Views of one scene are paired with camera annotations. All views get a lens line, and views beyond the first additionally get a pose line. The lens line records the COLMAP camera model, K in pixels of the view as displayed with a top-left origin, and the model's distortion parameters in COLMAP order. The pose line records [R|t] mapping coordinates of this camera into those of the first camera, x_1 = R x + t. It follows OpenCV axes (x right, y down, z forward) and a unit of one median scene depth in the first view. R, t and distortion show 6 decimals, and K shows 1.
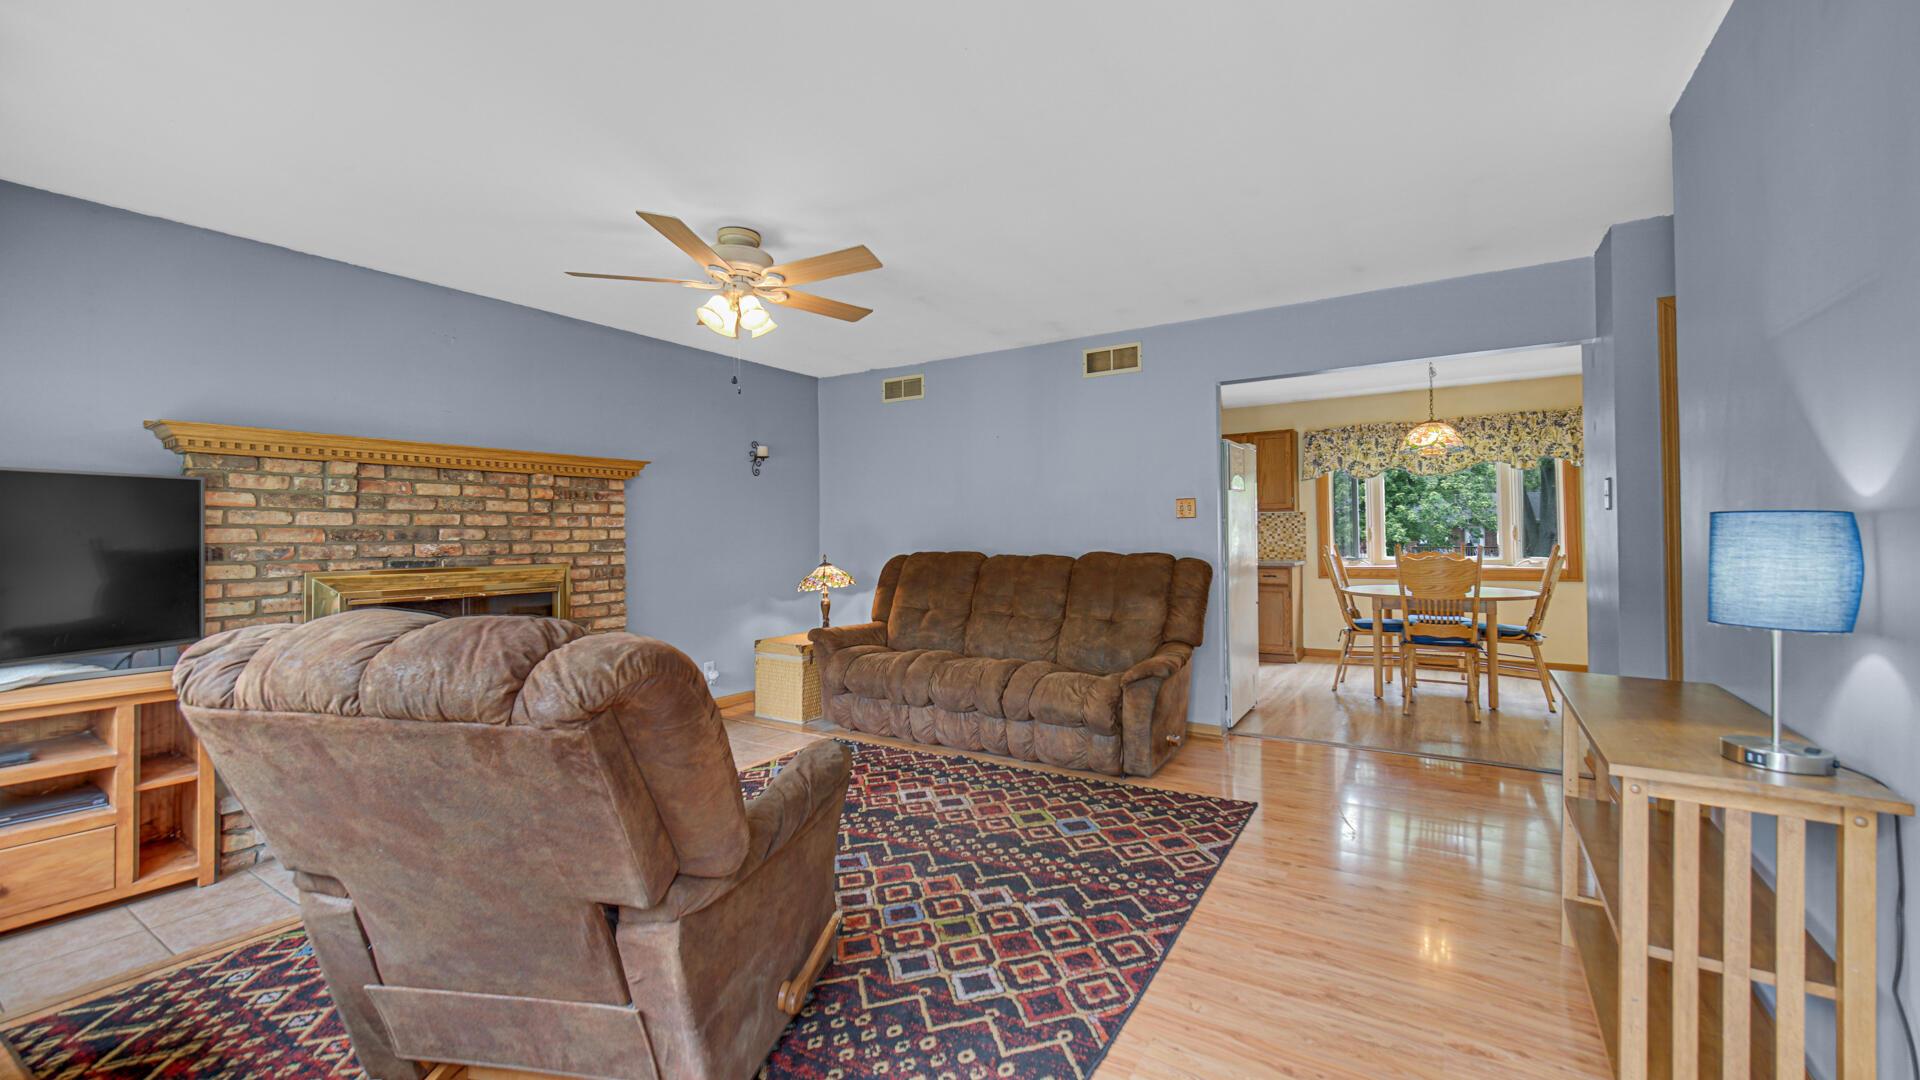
lens RADIAL K [[771.9, 0, 966.6], [0, 771.9, 539.2], [0, 0, 1]] dist [-0.006149, 0.002154]
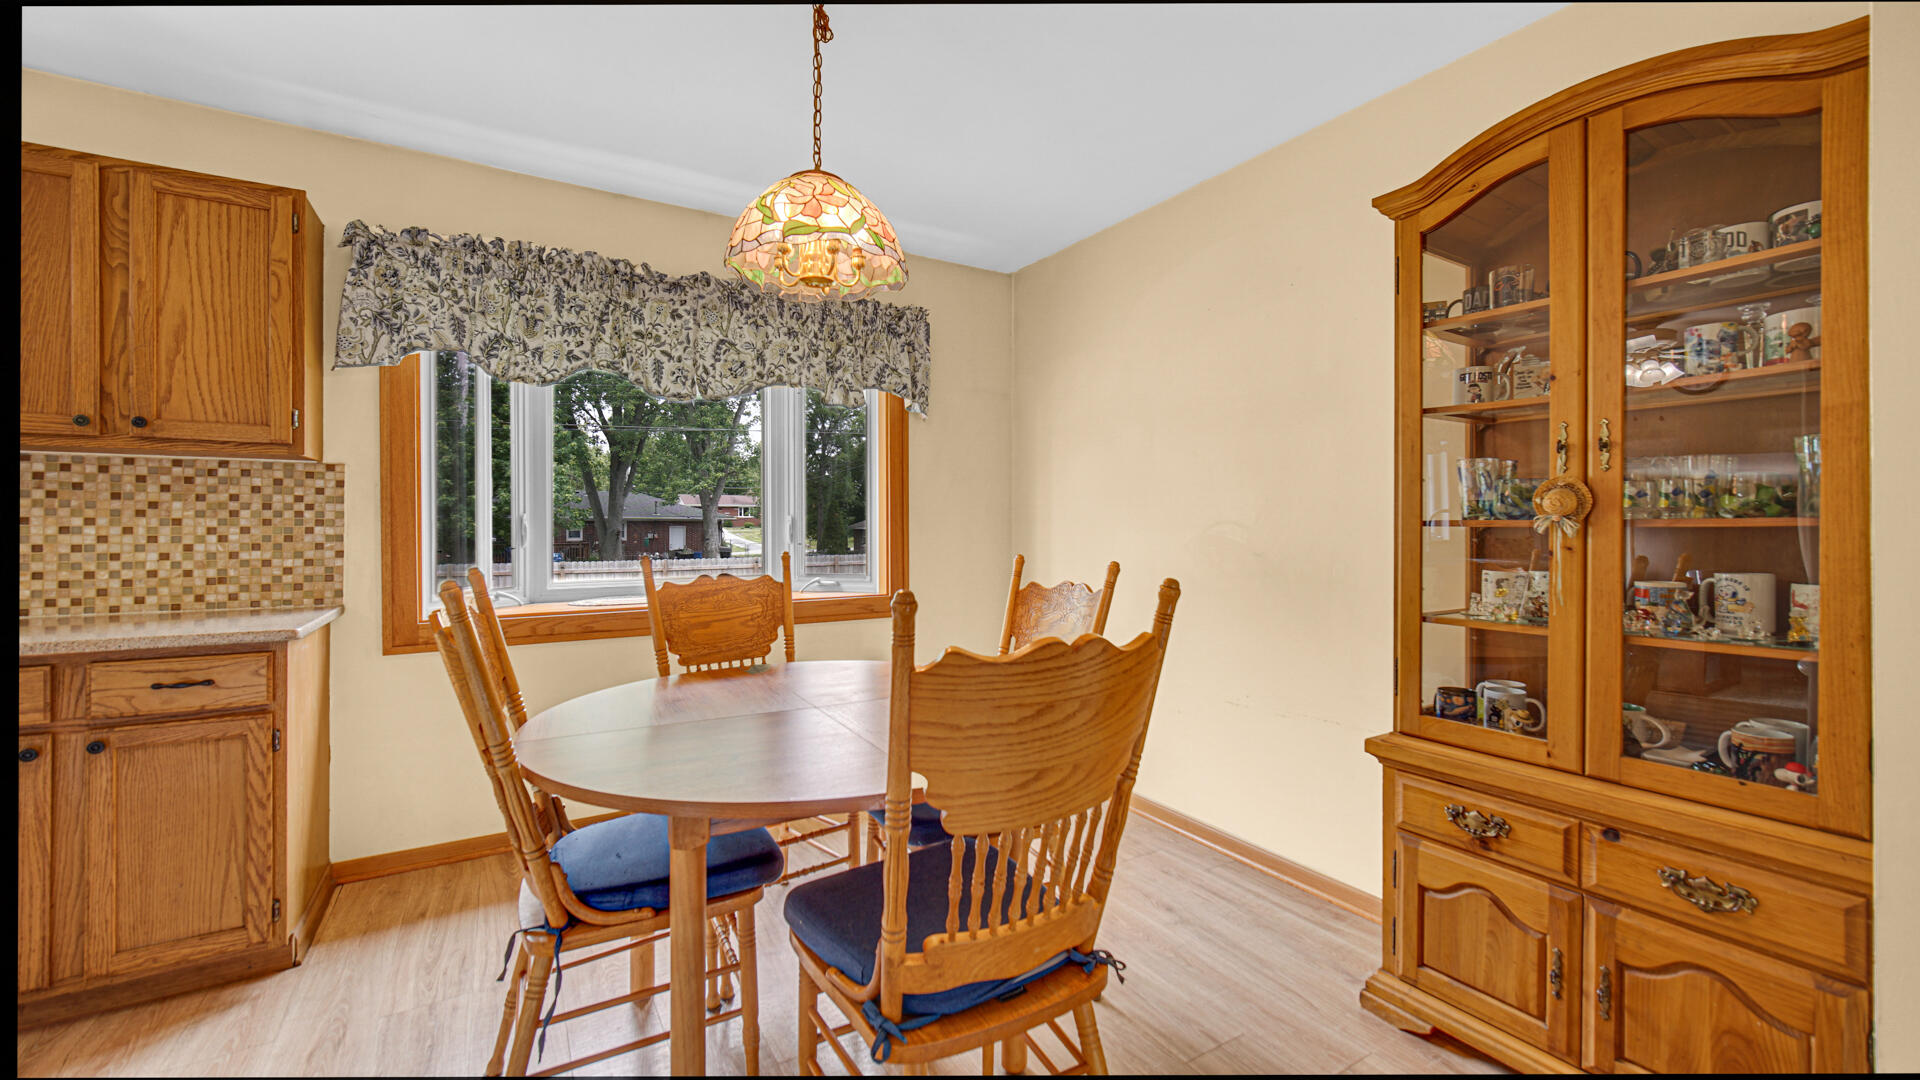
lens RADIAL K [[771.9, 0, 966.7], [0, 771.9, 522.2], [0, 0, 1]] dist [-0.006149, 0.002154]
pose [[0.456214, 0.015385, 0.889737, 0.557736], [0.001823, 0.999832, -0.018223, -0.007512], [-0.889868, 0.009936, 0.456110, 1.271775]]
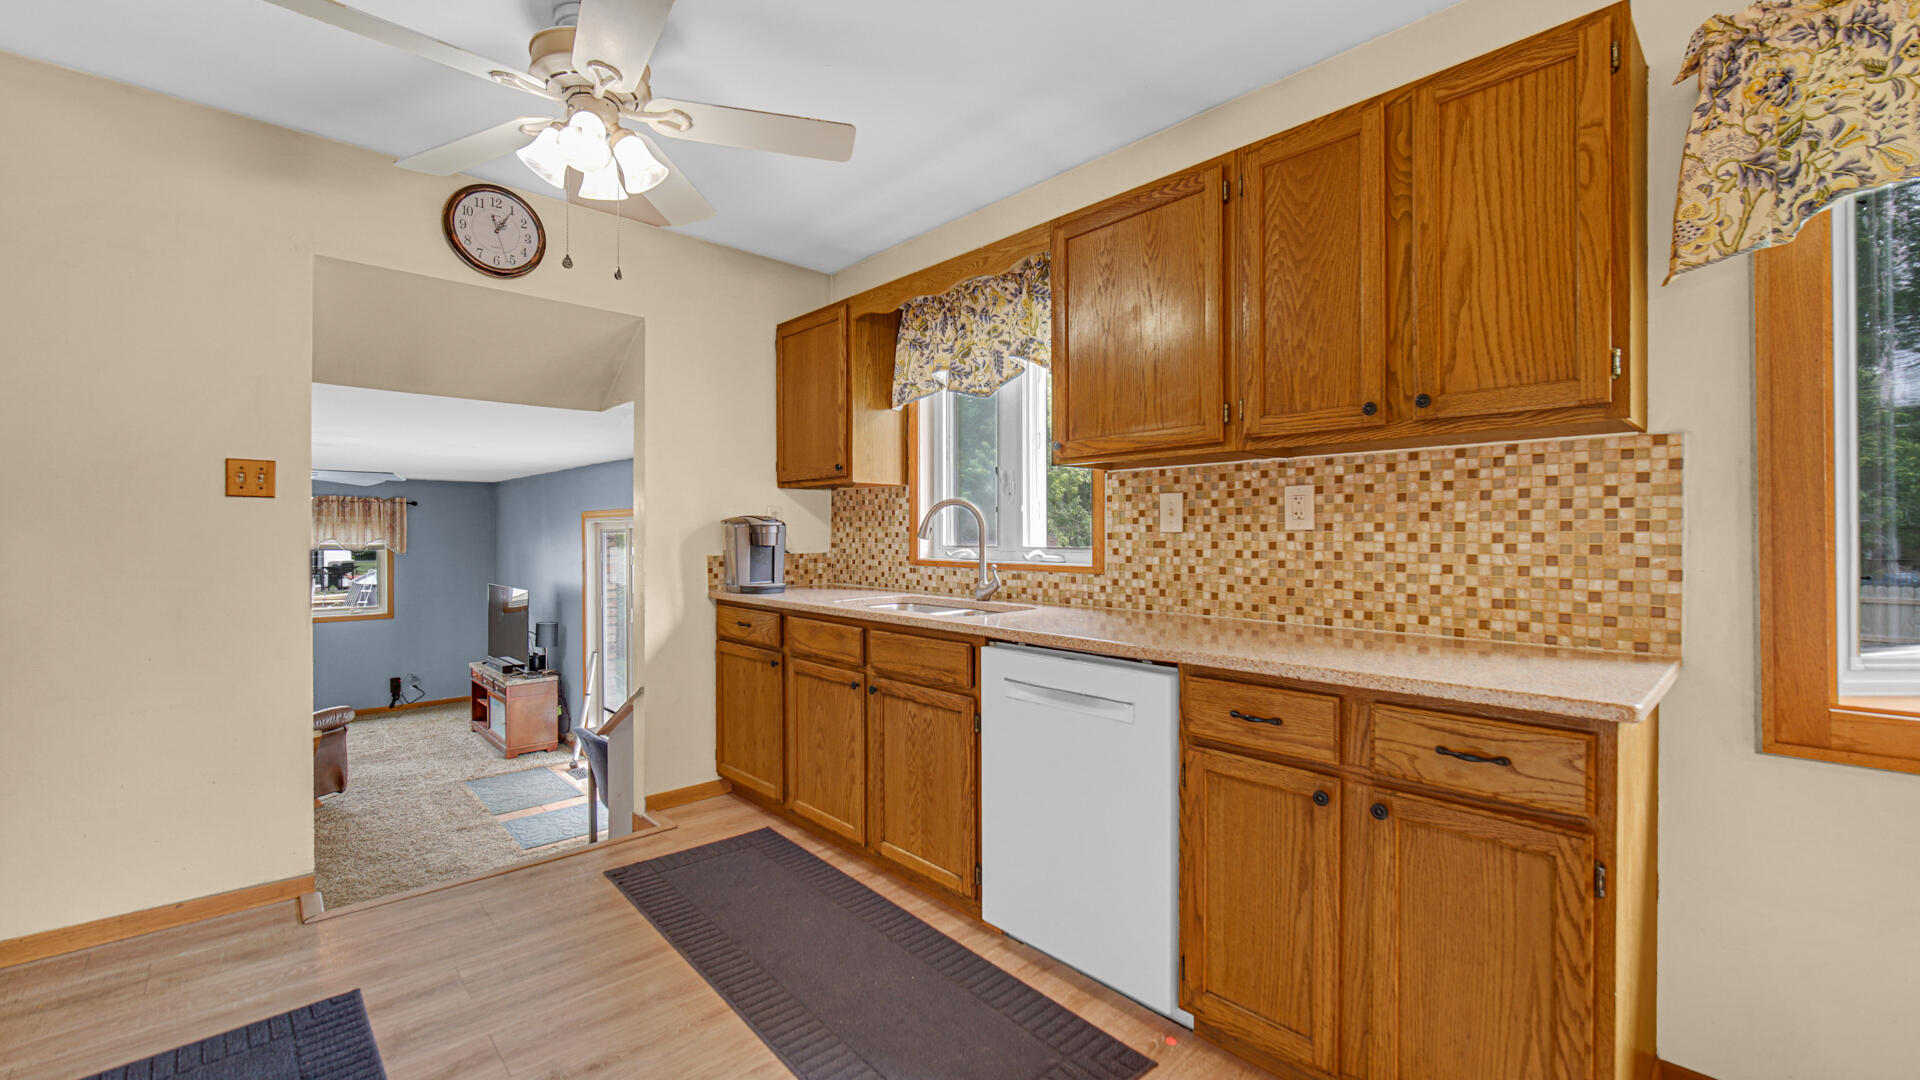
lens RADIAL K [[771.9, 0, 965.0], [0, 771.9, 543.6], [0, 0, 1]] dist [-0.006149, 0.002154]
pose [[0.965645, 0.010915, -0.259636, 0.645198], [-0.009588, 0.999934, 0.006379, -0.009569], [0.259688, -0.003670, 0.965686, 1.578997]]
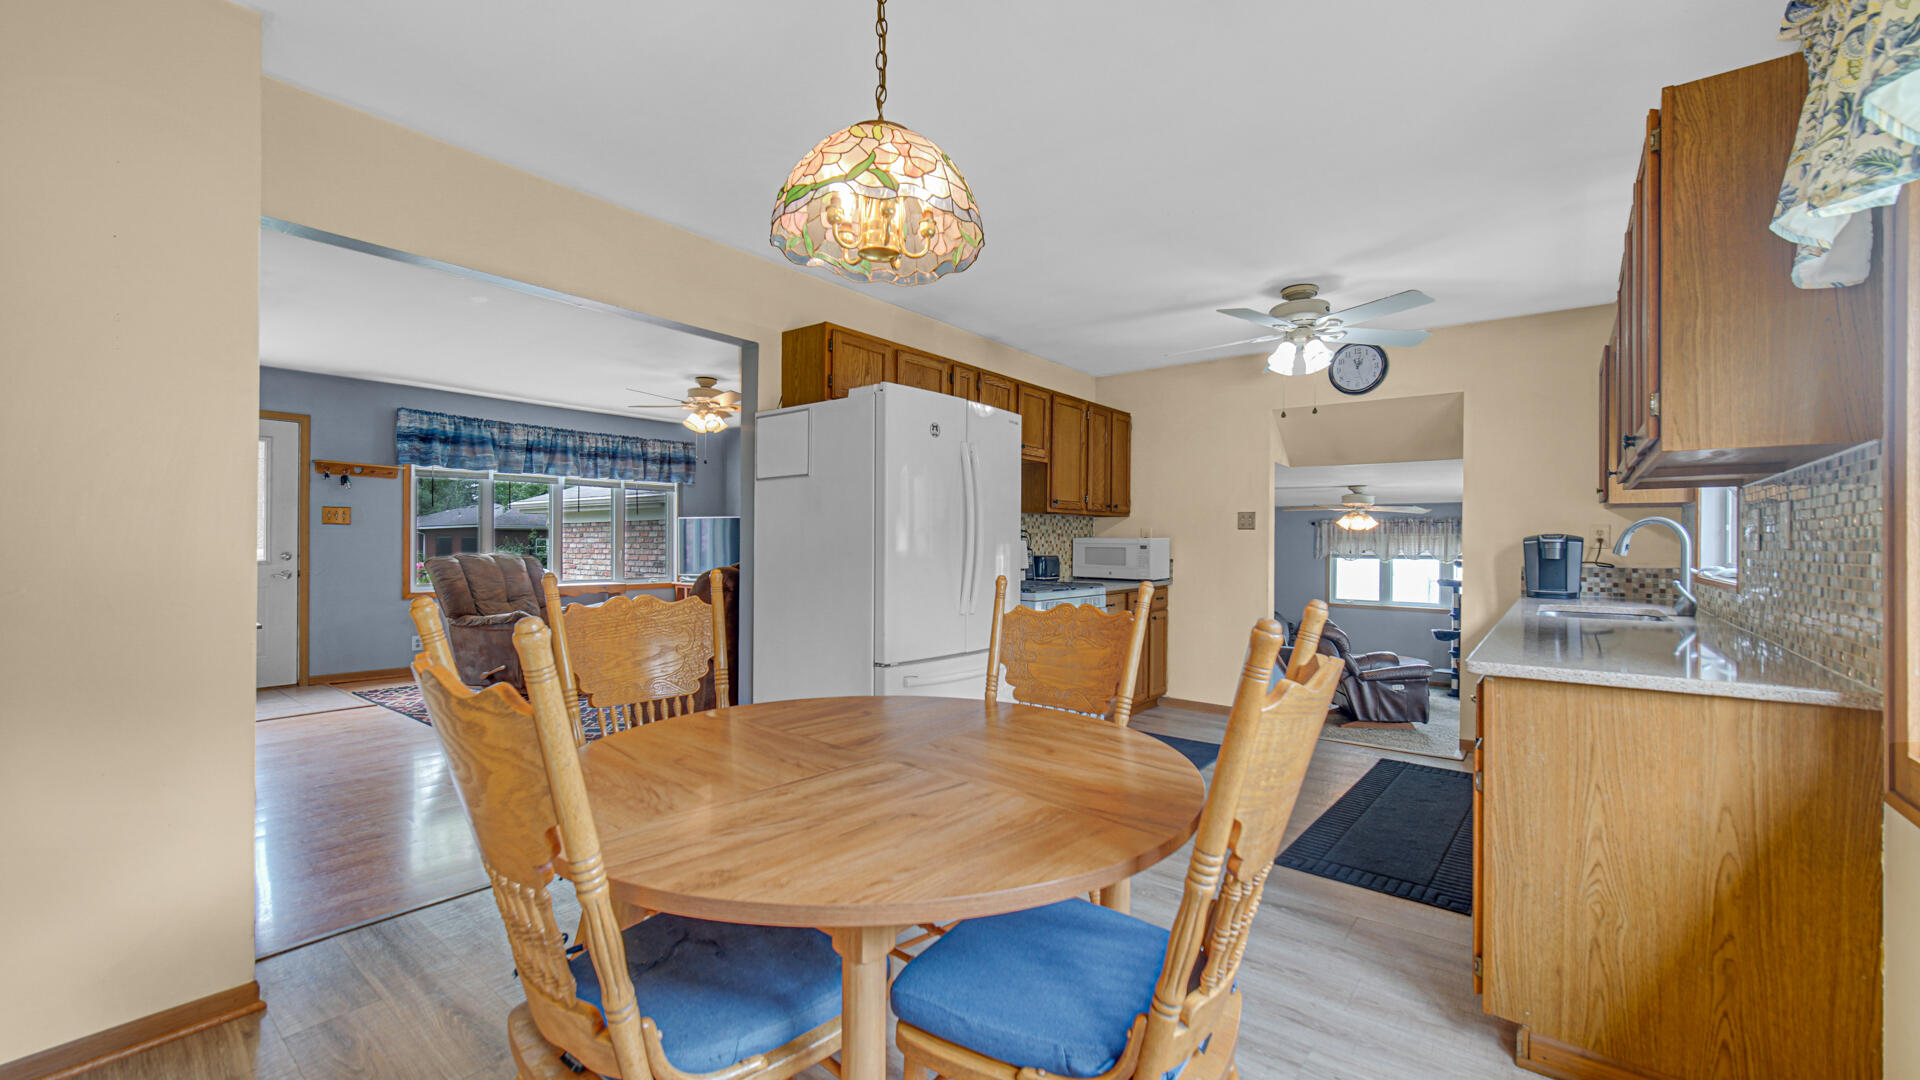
lens RADIAL K [[771.9, 0, 943.2], [0, 771.9, 544.3], [0, 0, 1]] dist [-0.006149, 0.002154]
pose [[-0.122280, 0.009664, -0.992449, 1.407231], [-0.015296, 0.999815, 0.011620, -0.019979], [0.992378, 0.016602, -0.122110, 1.675913]]
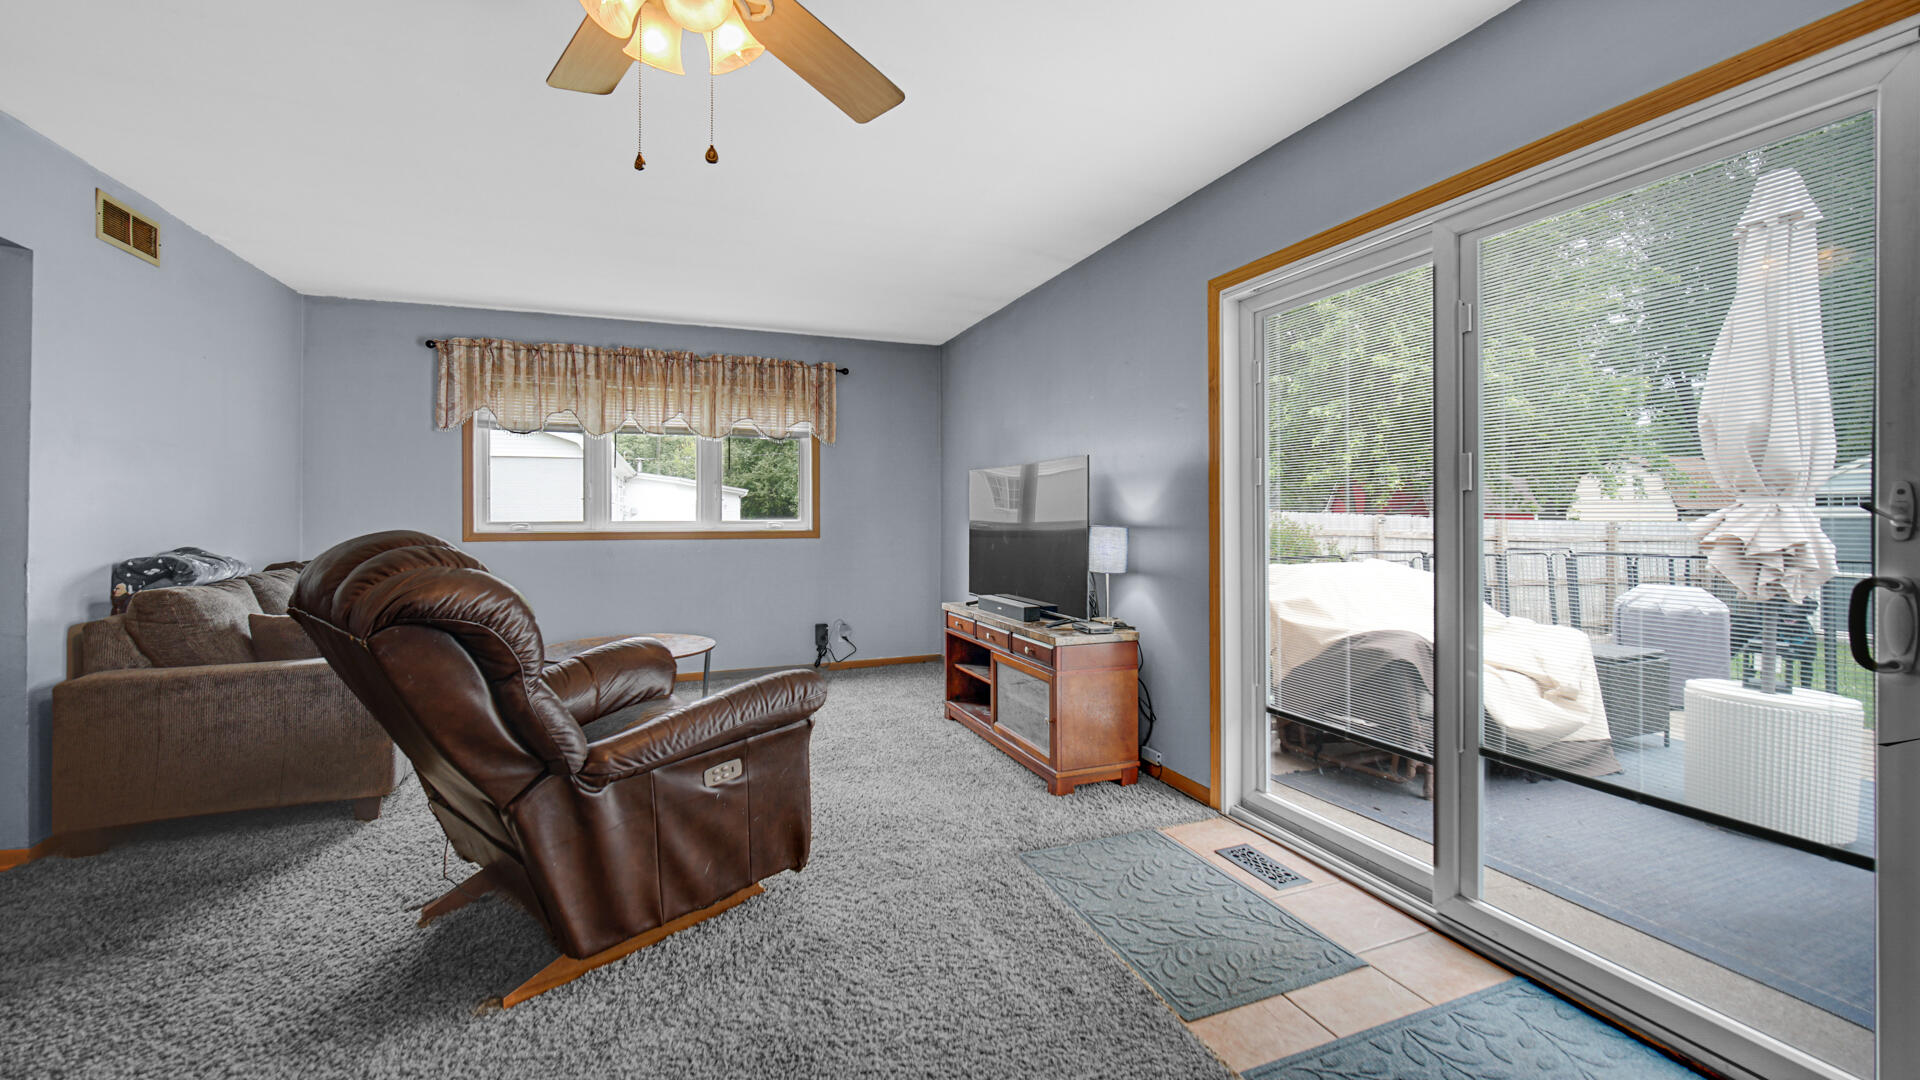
lens RADIAL K [[771.9, 0, 983.6], [0, 771.9, 516.9], [0, 0, 1]] dist [-0.006149, 0.002154]
pose [[0.812096, 0.012957, -0.583380, -0.456242], [-0.012810, 0.999908, 0.004376, 0.204043], [0.583383, 0.003919, 0.812188, 2.301908]]
